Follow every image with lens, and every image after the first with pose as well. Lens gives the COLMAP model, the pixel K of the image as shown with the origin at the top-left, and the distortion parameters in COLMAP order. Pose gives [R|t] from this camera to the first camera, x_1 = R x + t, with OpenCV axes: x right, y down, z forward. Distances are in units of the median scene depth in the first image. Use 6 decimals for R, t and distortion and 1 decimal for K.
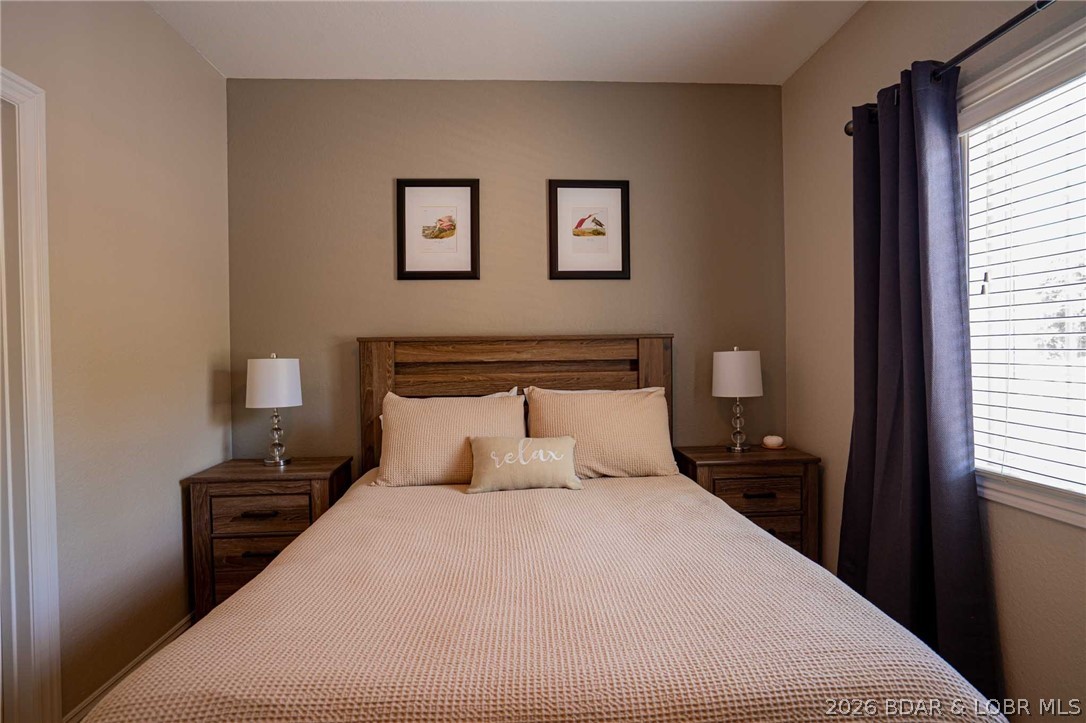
lens RADIAL K [[556.8, 0, 552.2], [0, 556.8, 359.6], [0, 0, 1]] dist [-0.038406, 0.018711]
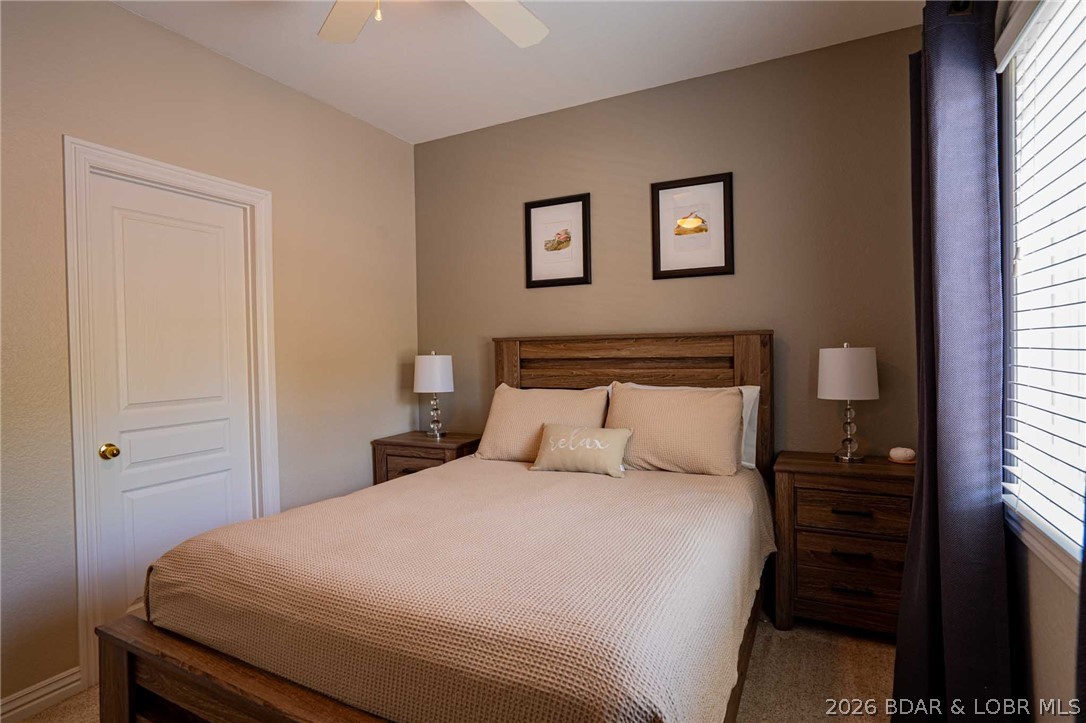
lens RADIAL K [[556.8, 0, 541.3], [0, 556.8, 360.1], [0, 0, 1]] dist [-0.038406, 0.018711]
pose [[0.858403, 0.006597, -0.512934, 0.365030], [-0.000251, 0.999923, 0.012440, -0.006443], [0.512976, -0.010549, 0.858338, -0.001429]]
